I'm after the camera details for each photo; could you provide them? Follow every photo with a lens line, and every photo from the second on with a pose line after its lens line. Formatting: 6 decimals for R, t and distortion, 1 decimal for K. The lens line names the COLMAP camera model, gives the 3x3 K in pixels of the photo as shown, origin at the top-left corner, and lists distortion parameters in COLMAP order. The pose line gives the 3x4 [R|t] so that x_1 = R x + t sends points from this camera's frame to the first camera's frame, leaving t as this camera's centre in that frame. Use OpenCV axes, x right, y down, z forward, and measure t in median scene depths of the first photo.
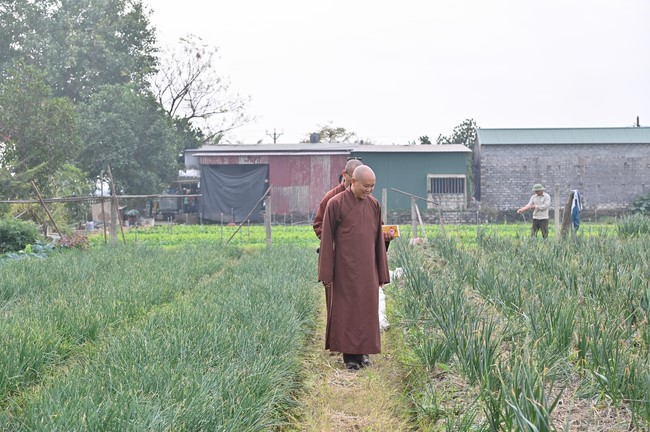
lens RADIAL K [[1330.0, 0, 325.0], [0, 1330.0, 216.0], [0, 0, 1]] dist [0.005431, -0.007436]
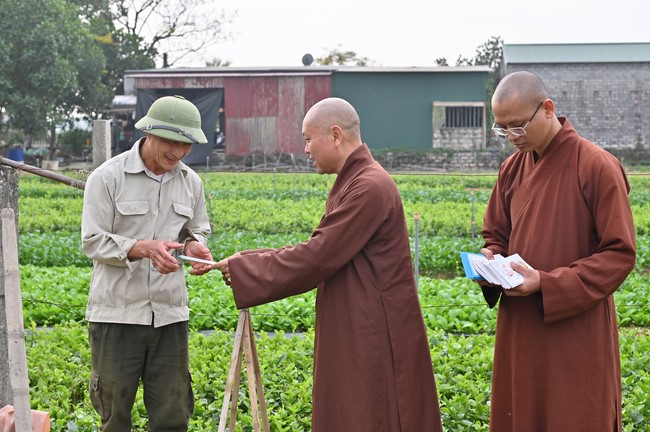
lens RADIAL K [[1078.6, 0, 325.0], [0, 1078.6, 216.0], [0, 0, 1]] dist [-0.007413, -0.007935]
pose [[0.998184, 0.007361, -0.059786, 0.051578], [-0.003316, 0.997715, 0.067478, -0.007743], [0.060146, -0.067157, 0.995928, 0.378221]]
